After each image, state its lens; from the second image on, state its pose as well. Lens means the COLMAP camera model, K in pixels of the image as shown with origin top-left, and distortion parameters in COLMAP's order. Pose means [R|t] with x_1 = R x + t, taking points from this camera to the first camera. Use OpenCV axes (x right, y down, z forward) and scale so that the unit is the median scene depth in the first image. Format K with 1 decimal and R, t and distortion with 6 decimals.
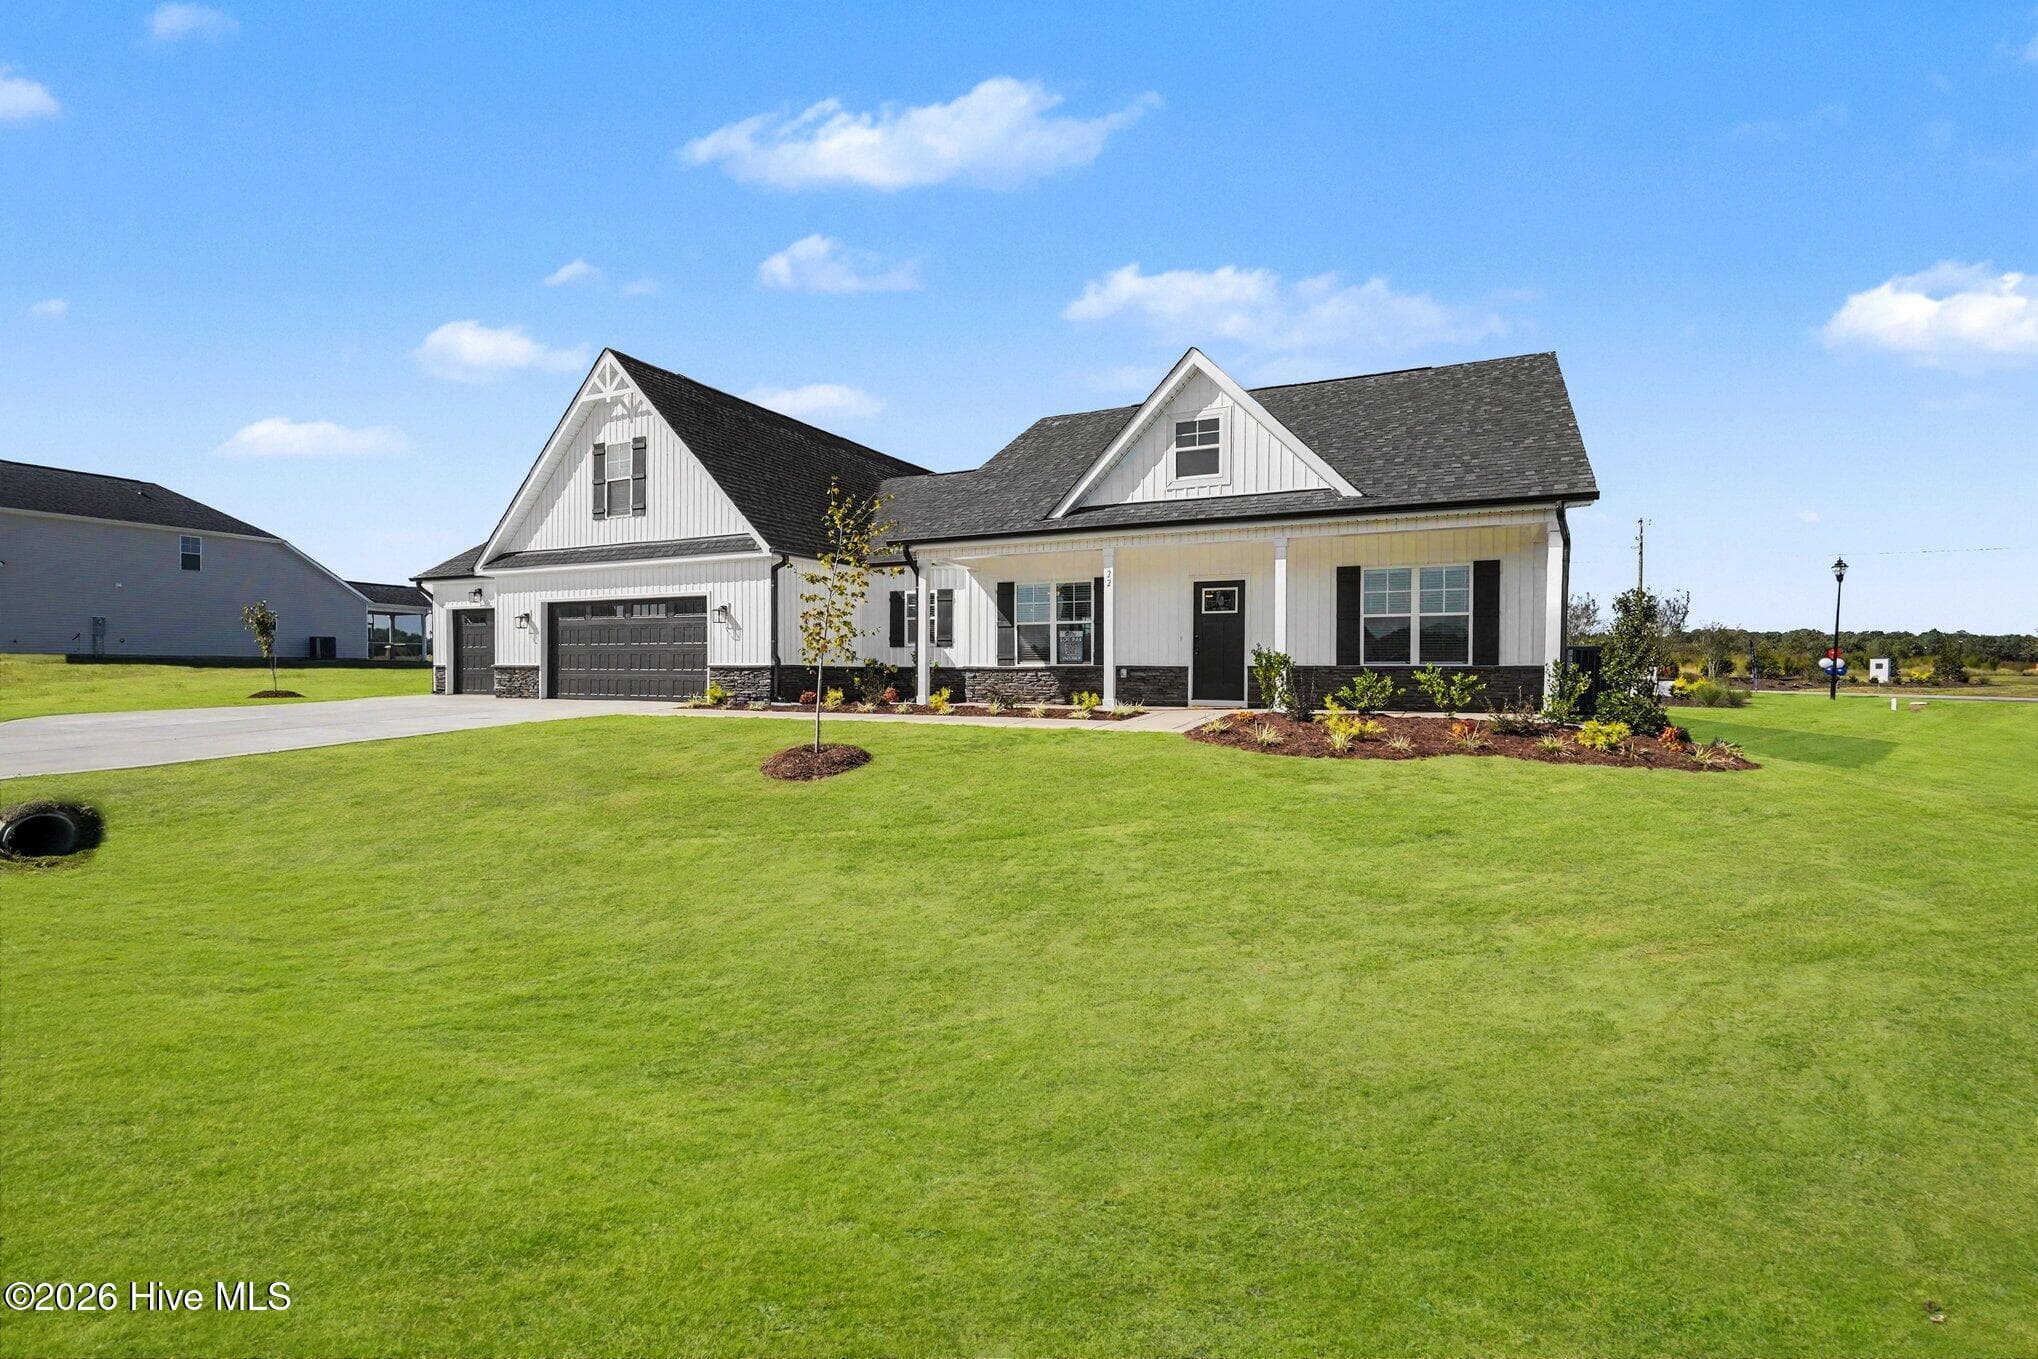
lens RADIAL K [[901.9, 0, 1003.0], [0, 901.9, 665.7], [0, 0, 1]] dist [-0.002681, -0.000088]
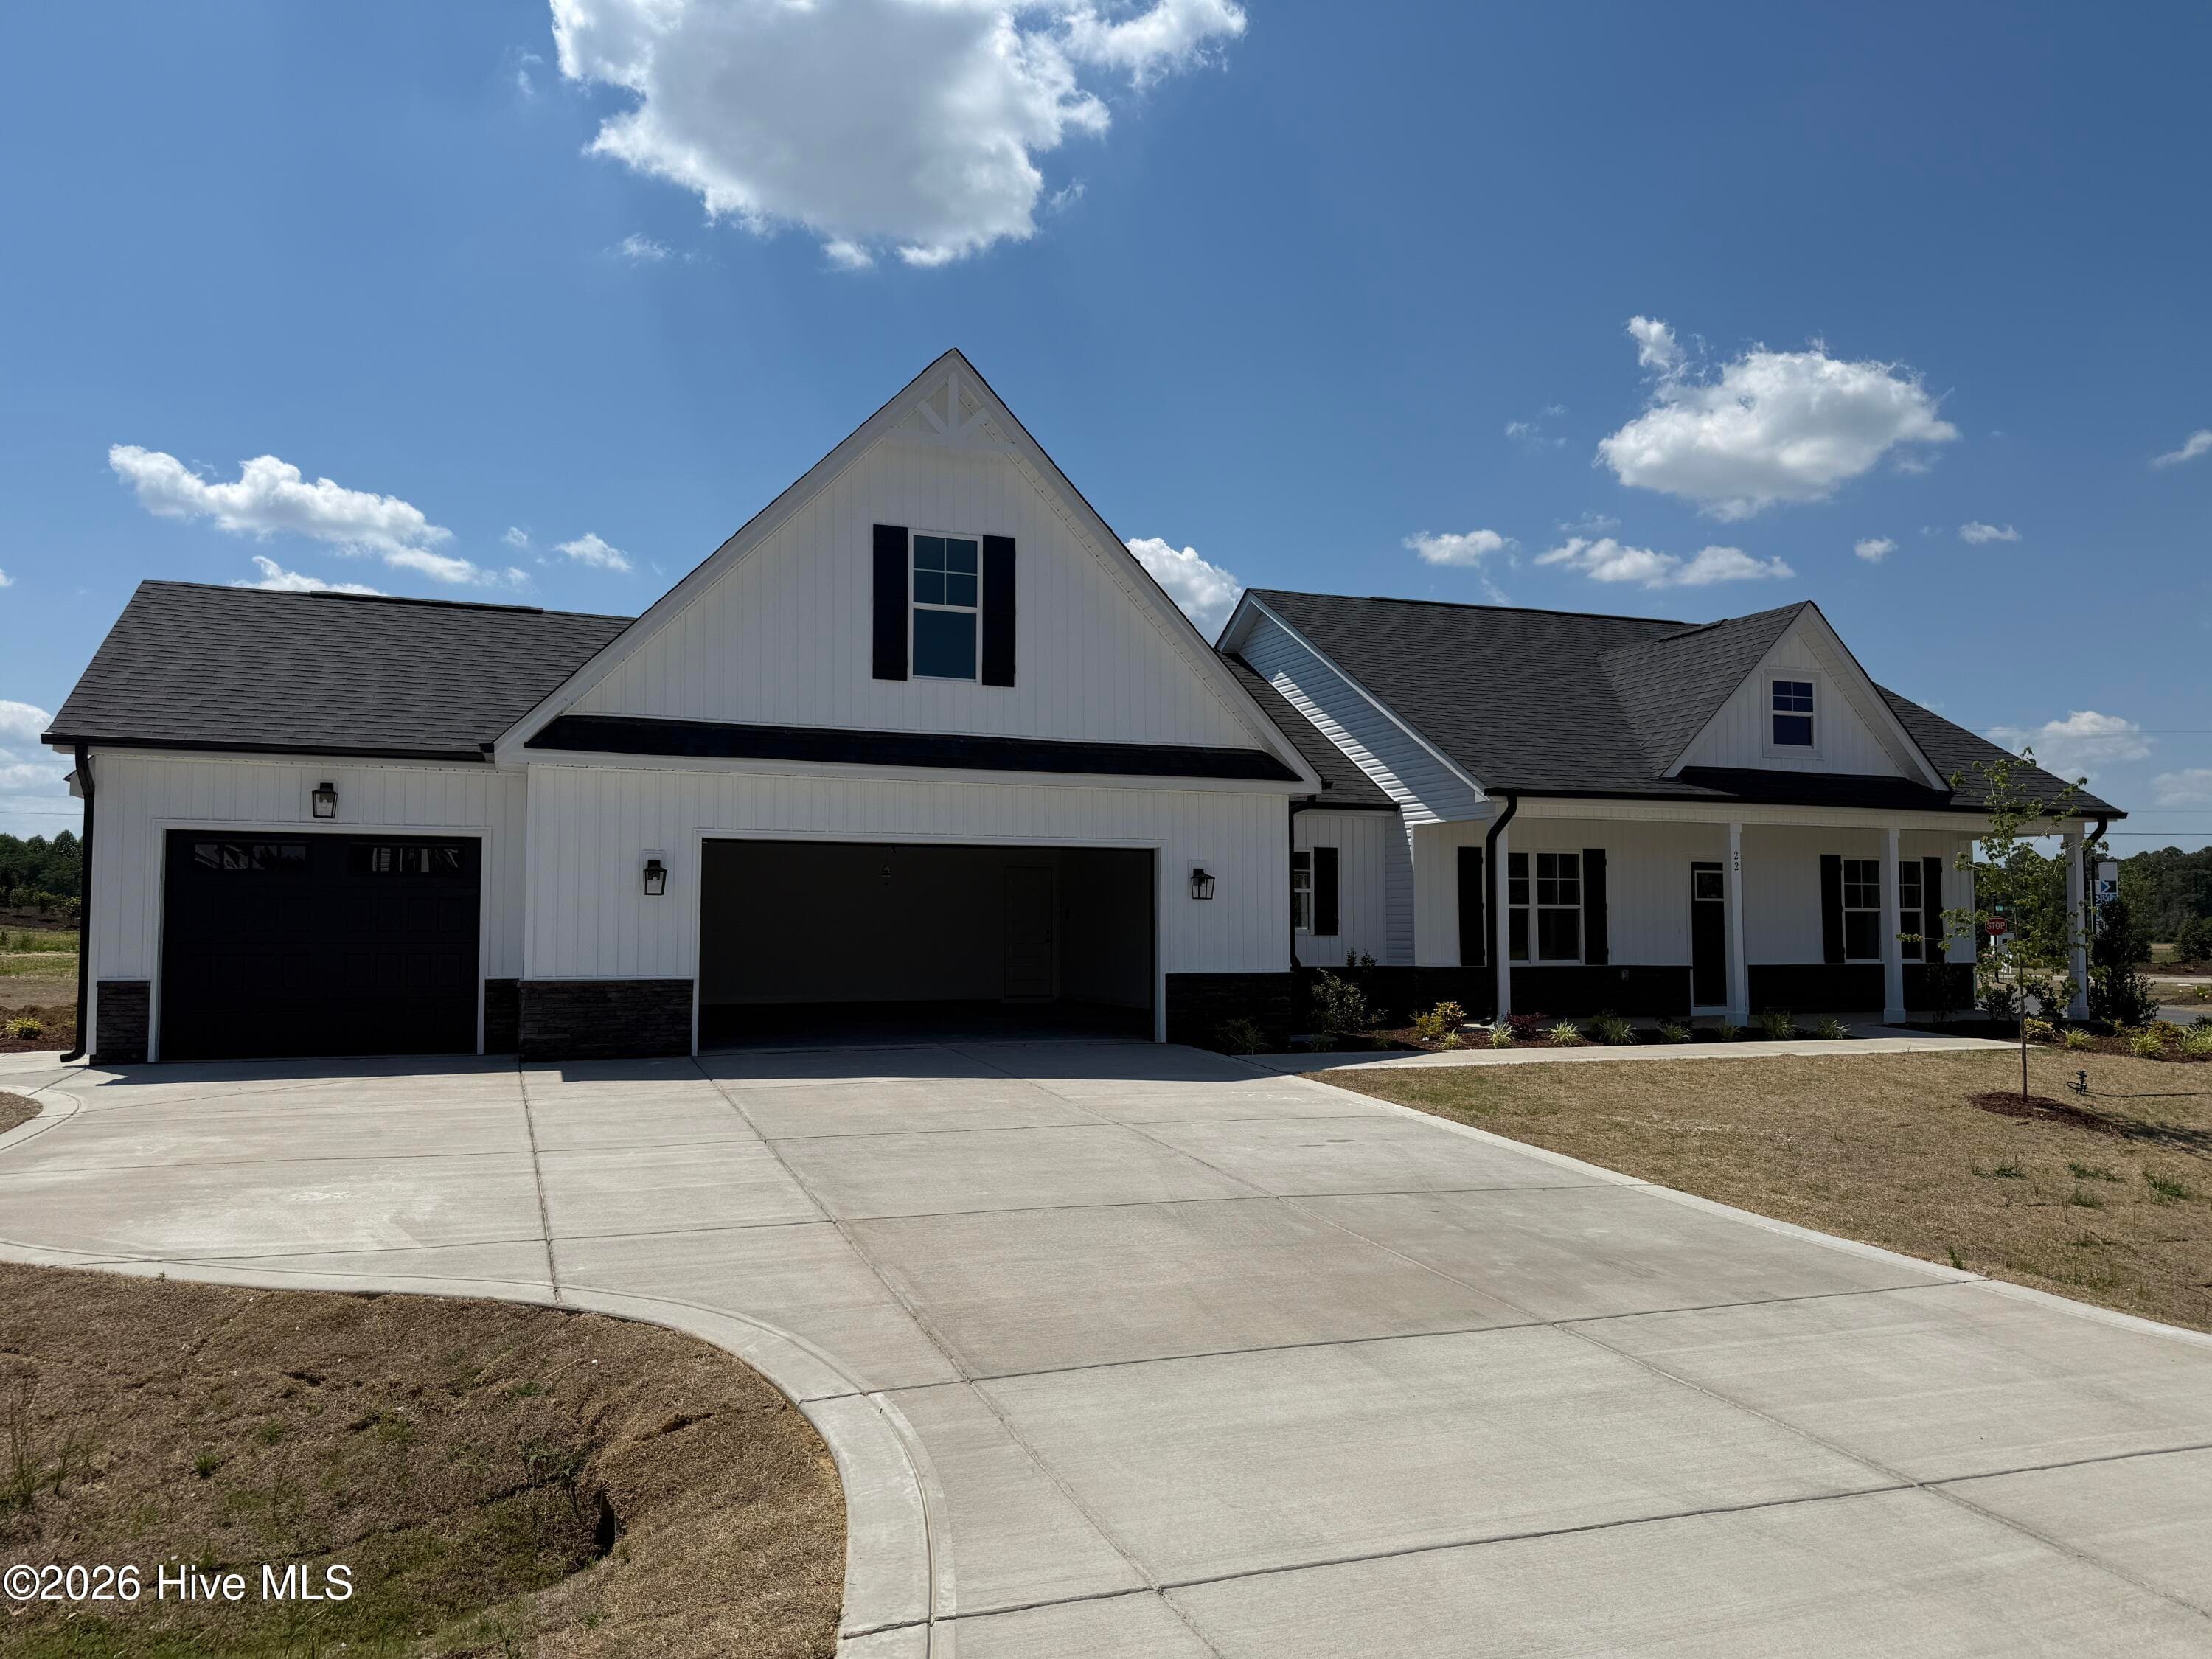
lens RADIAL K [[1595.4, 0, 1098.3], [0, 1595.4, 829.8], [0, 0, 1]] dist [0.036735, -0.052934]
pose [[0.681780, 0.049557, 0.729877, -1.102088], [0.004038, 0.997433, -0.071495, -0.018991], [-0.731546, 0.051691, 0.679830, 0.365752]]
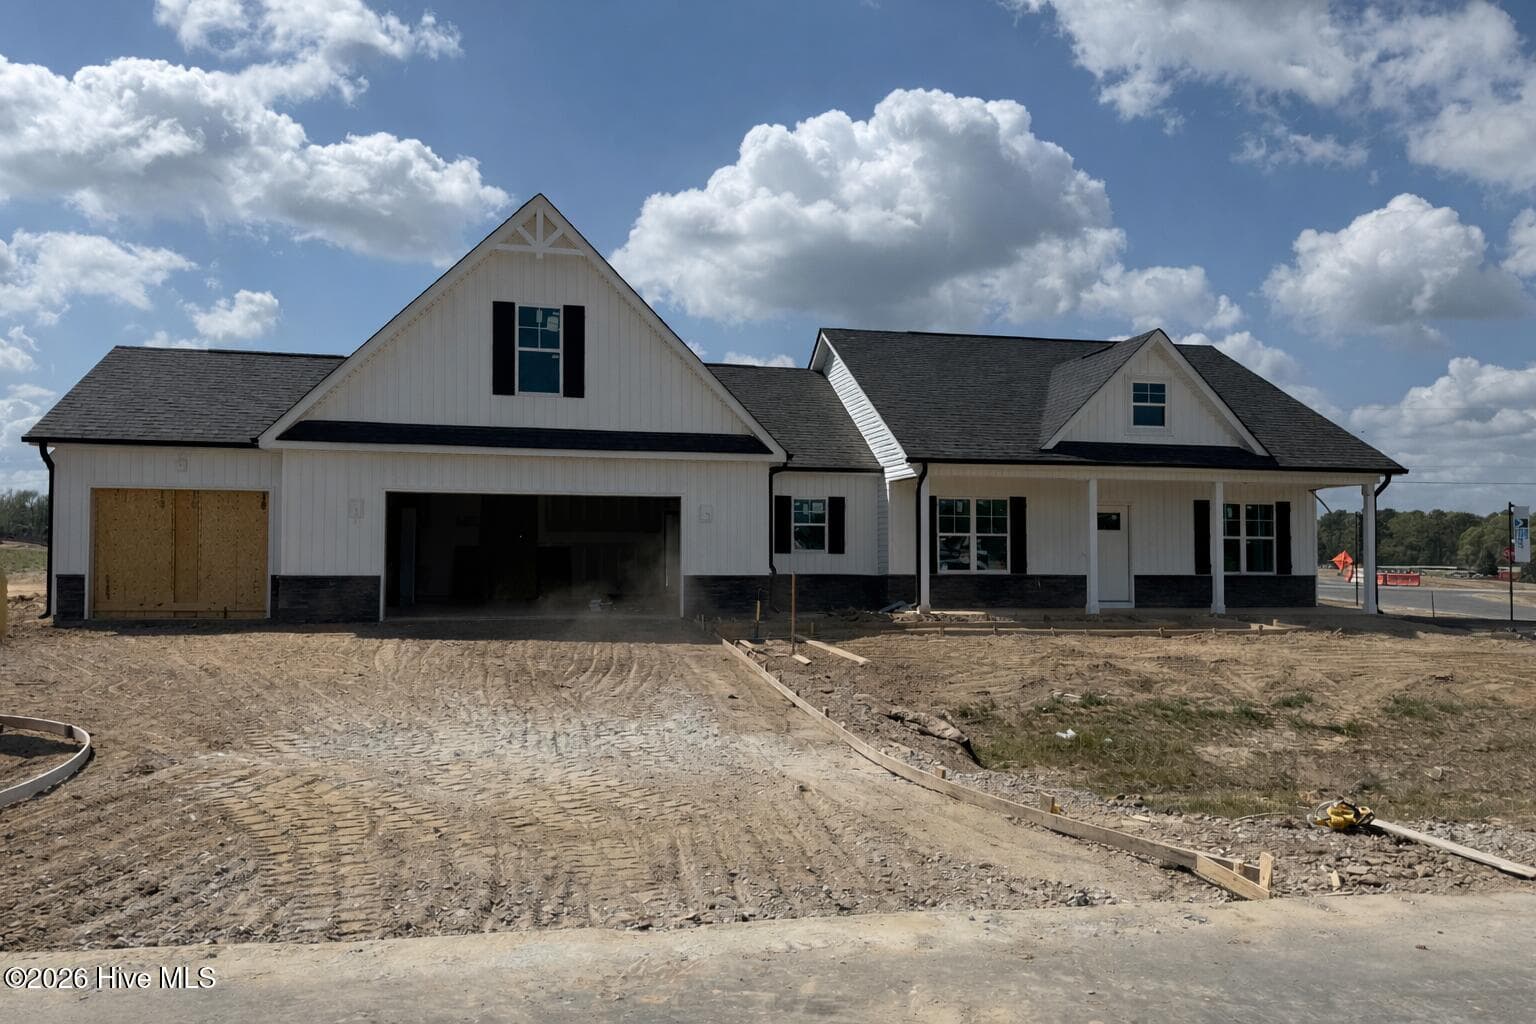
lens RADIAL K [[1085.4, 0, 746.9], [0, 1085.4, 496.2], [0, 0, 1]] dist [0.004243, -0.005774]
pose [[0.789424, 0.039993, 0.612544, -0.954741], [-0.002317, 0.998062, -0.062177, -0.012420], [-0.613844, 0.047664, 0.787987, 0.117813]]
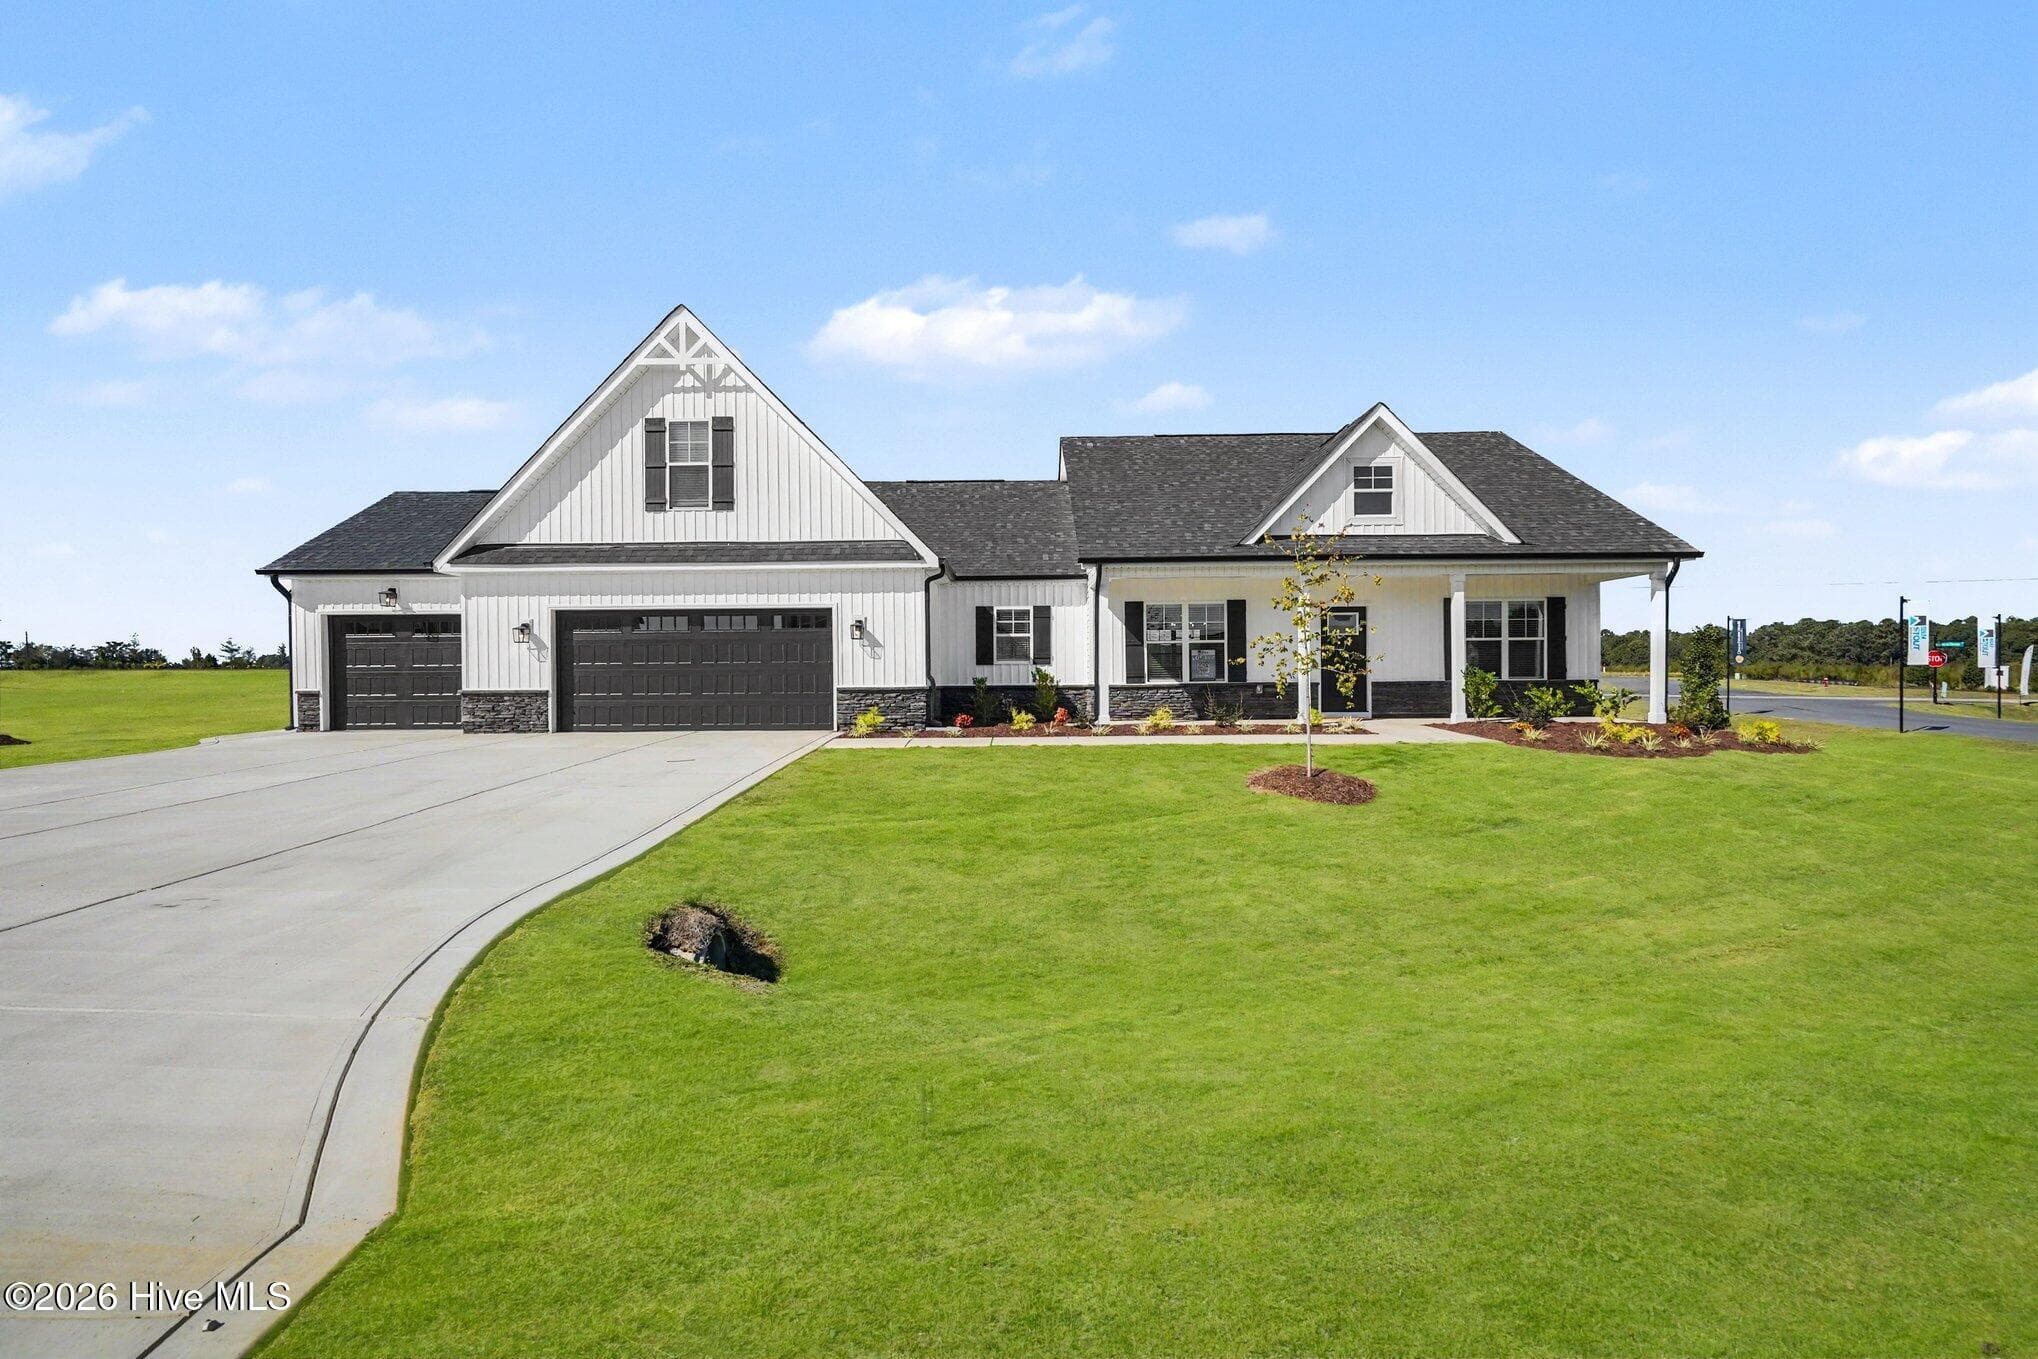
lens RADIAL K [[934.2, 0, 1010.8], [0, 934.2, 676.0], [0, 0, 1]] dist [-0.000797, 0.000316]
pose [[0.904344, -0.010602, 0.426673, -0.573036], [0.010351, 0.999942, 0.002908, -0.012847], [-0.426680, 0.001787, 0.904401, 0.106366]]
